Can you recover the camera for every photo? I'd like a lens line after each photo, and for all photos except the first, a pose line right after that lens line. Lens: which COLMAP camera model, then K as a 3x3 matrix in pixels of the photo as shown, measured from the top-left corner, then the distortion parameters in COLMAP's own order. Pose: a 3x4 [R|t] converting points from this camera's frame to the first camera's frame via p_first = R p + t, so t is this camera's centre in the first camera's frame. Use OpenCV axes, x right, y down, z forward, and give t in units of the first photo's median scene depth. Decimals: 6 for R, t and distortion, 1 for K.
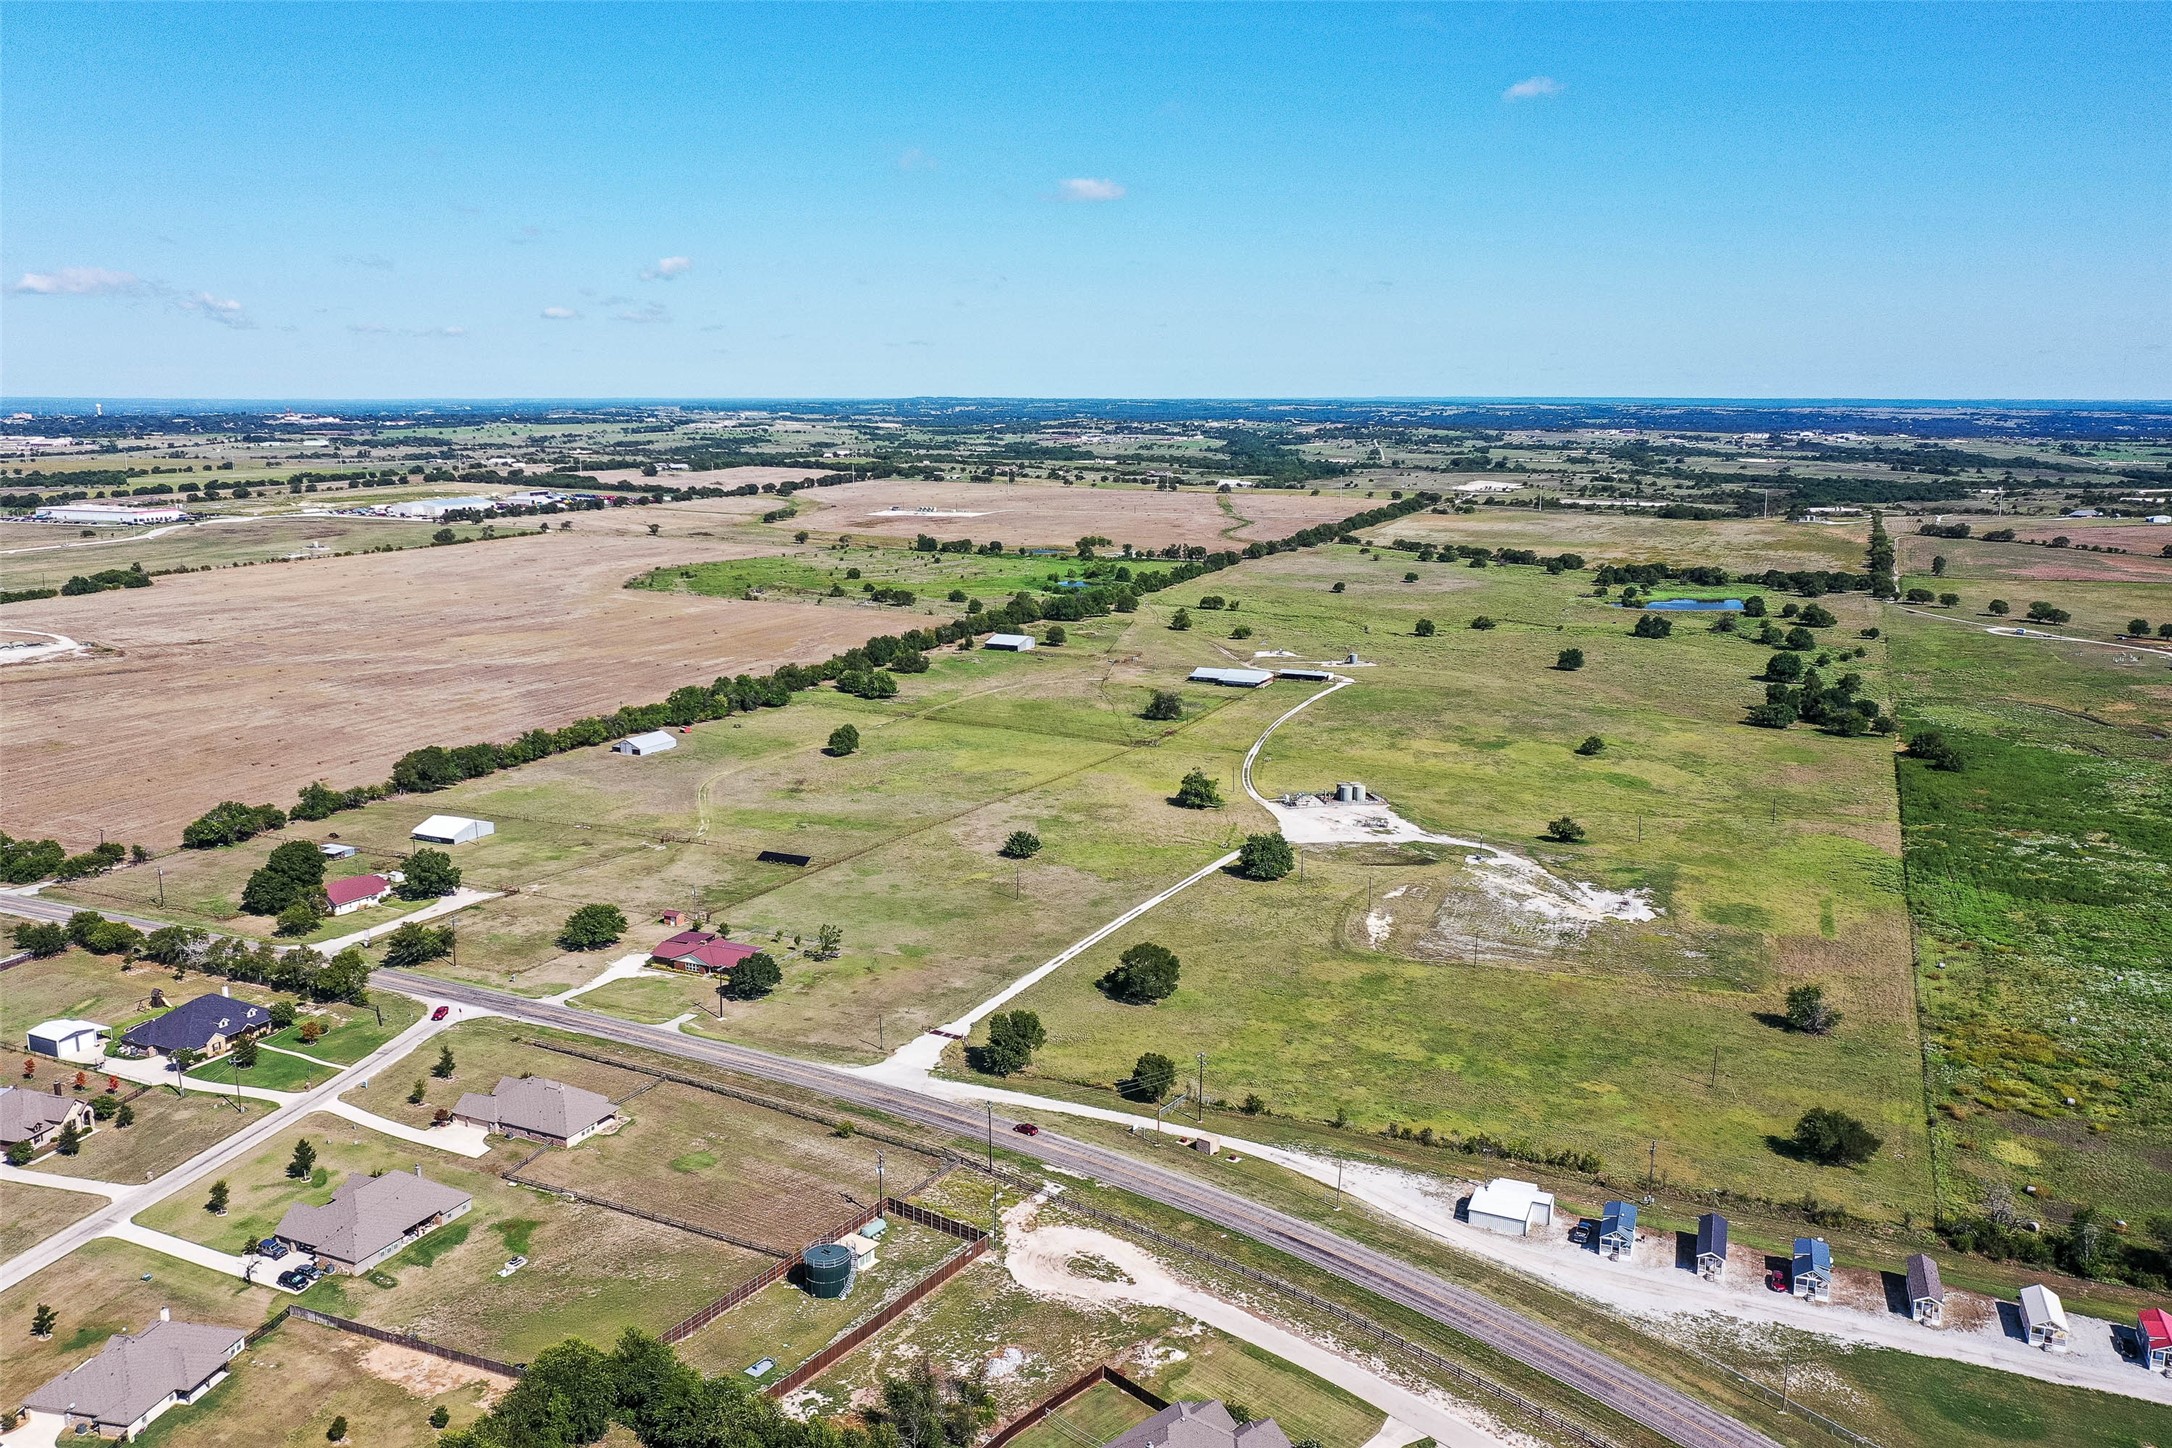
lens RADIAL K [[1748.6, 0, 1086.0], [0, 1748.6, 724.0], [0, 0, 1]] dist [0.001264, 0.006197]
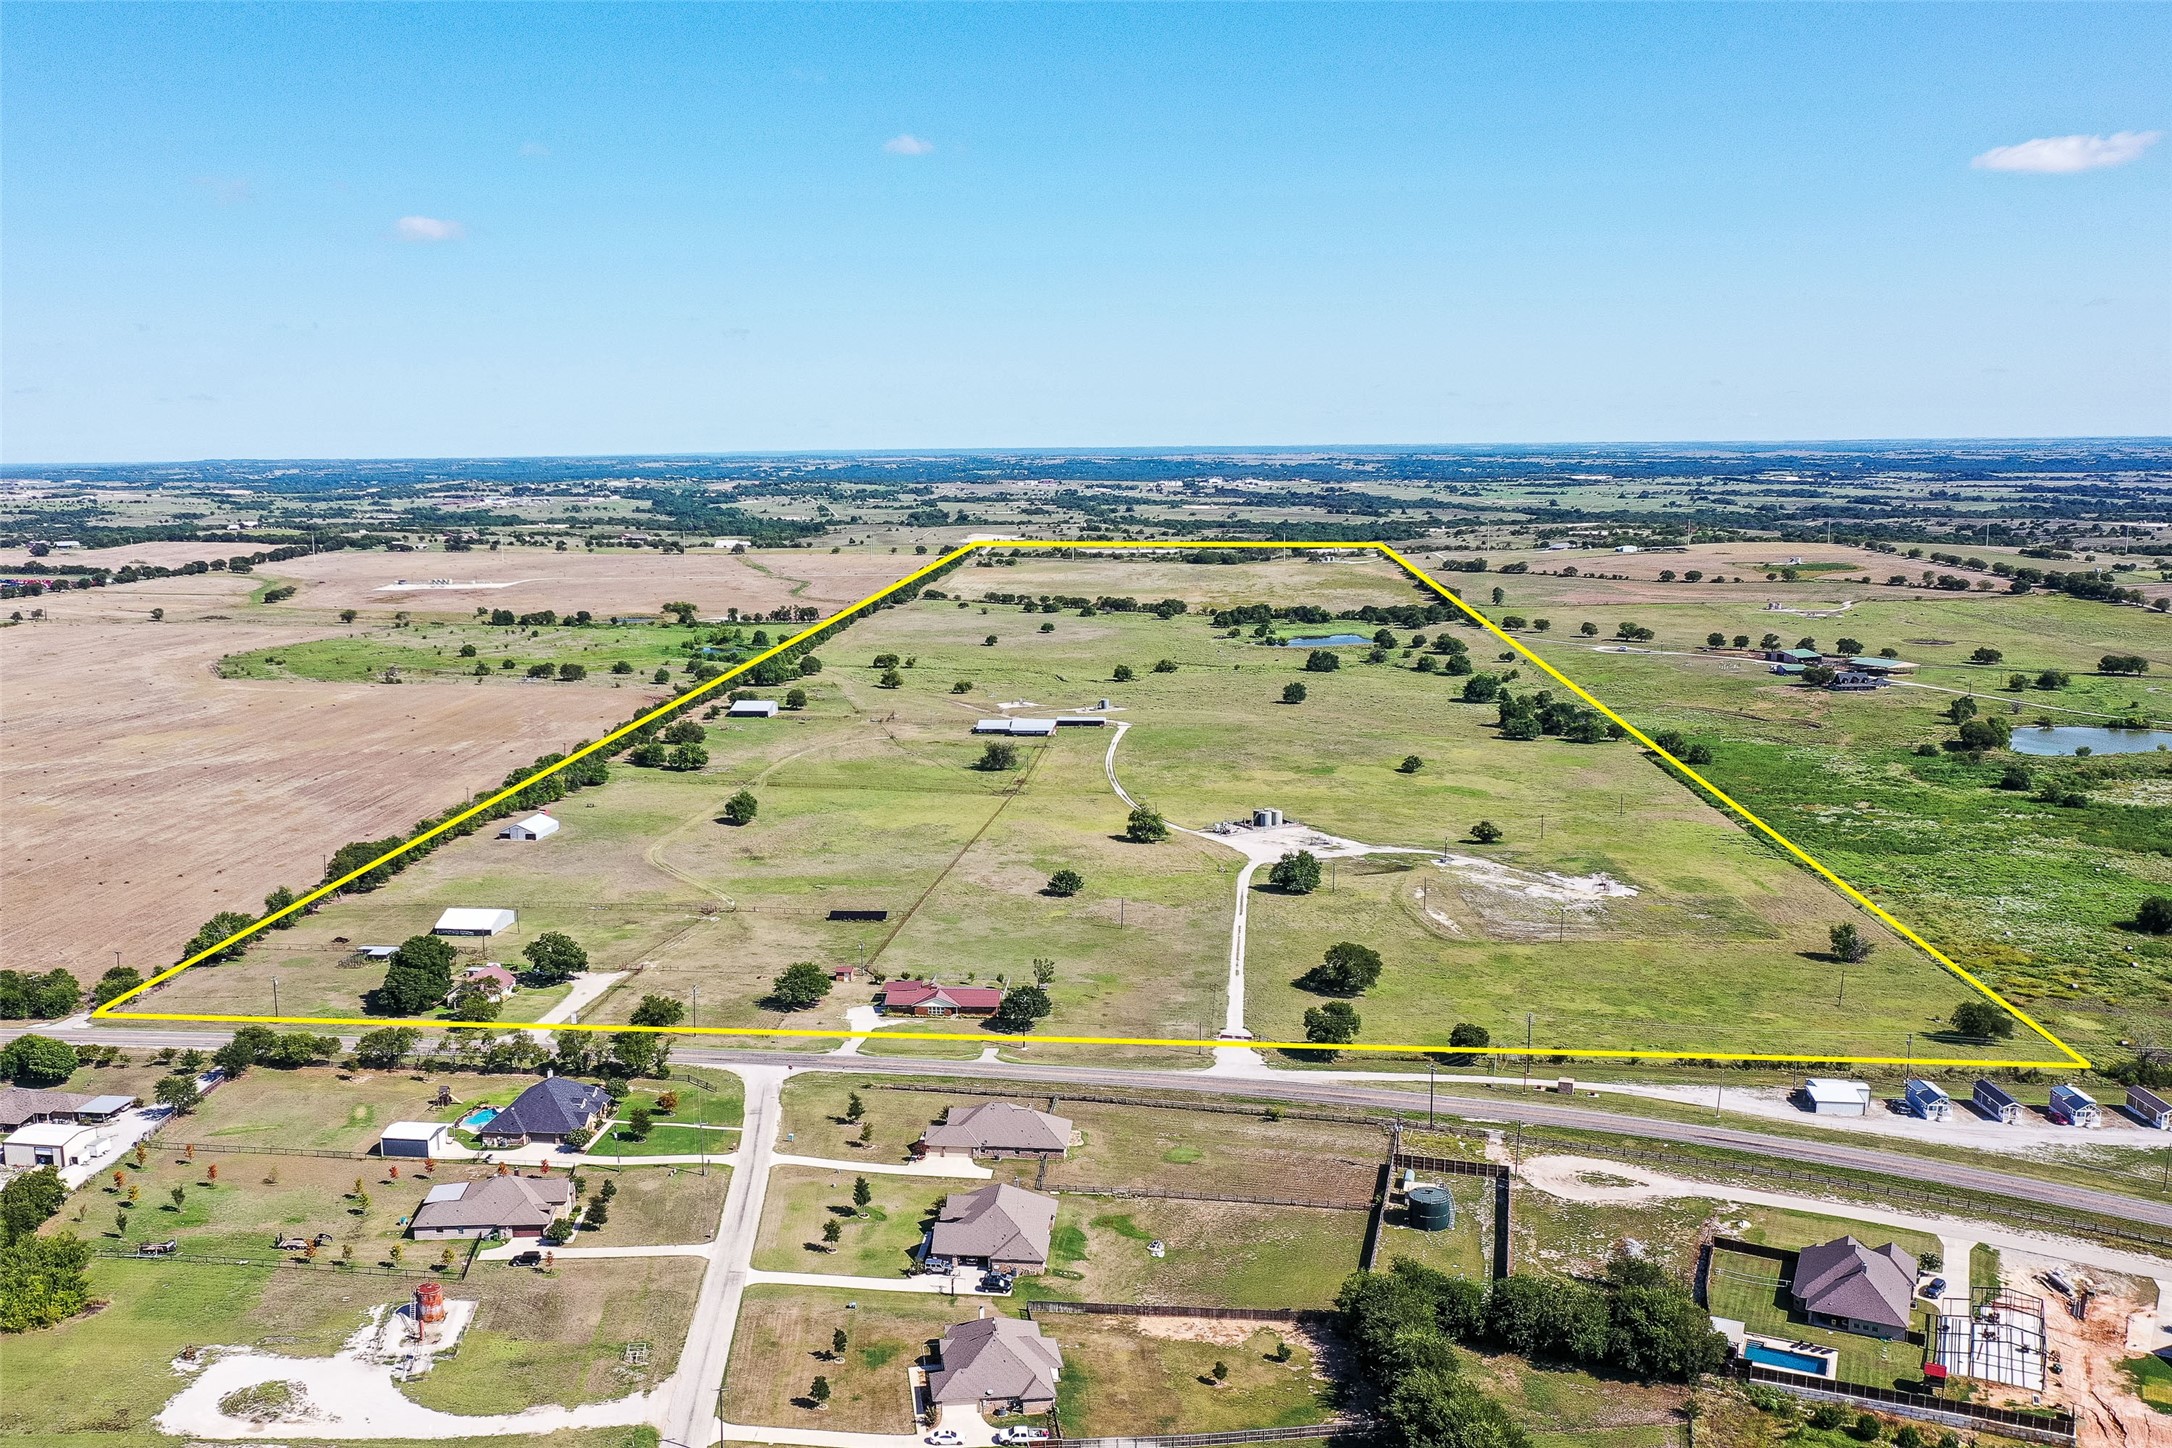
lens RADIAL K [[1892.6, 0, 1003.9], [0, 1892.6, 723.3], [0, 0, 1]] dist [-0.003918, 0.015715]
pose [[0.949255, -0.059708, 0.308788, -0.440447], [0.072714, 0.996878, -0.030776, 0.006804], [-0.305987, 0.051668, 0.950633, -0.065121]]
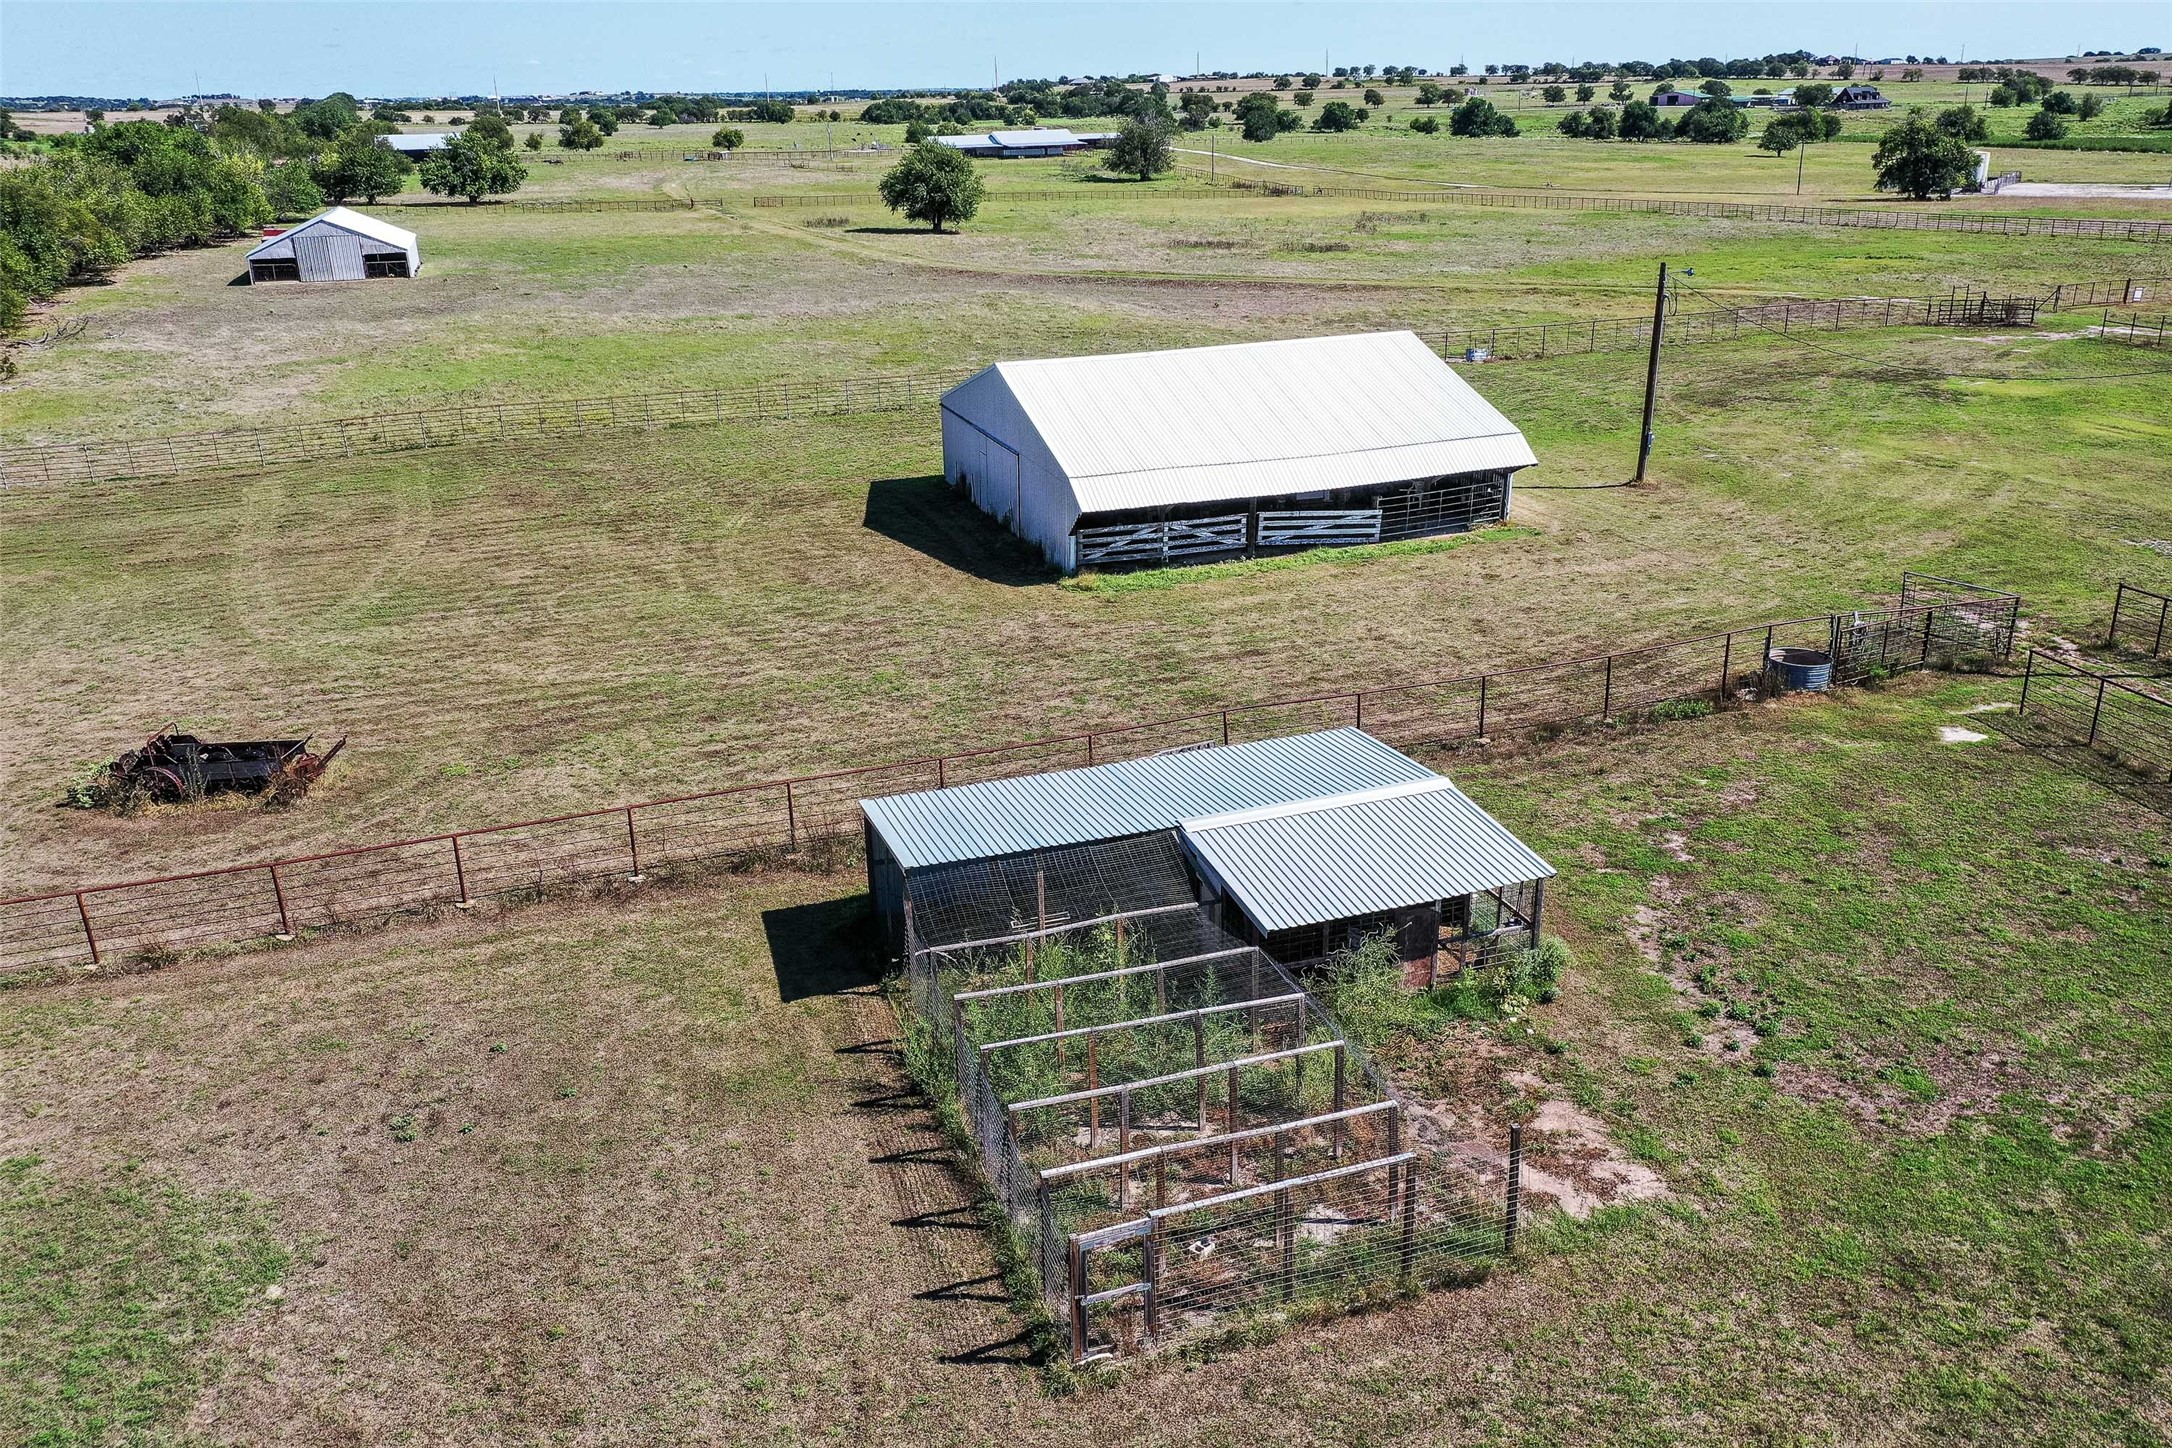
lens RADIAL K [[1708.3, 0, 1086.0], [0, 1708.3, 724.0], [0, 0, 1]] dist [0.005089, 0.002310]
pose [[0.694785, -0.265101, 0.668578, -0.499234], [0.158817, 0.963193, 0.216877, 0.057055], [-0.701464, -0.044501, 0.711315, 1.013853]]
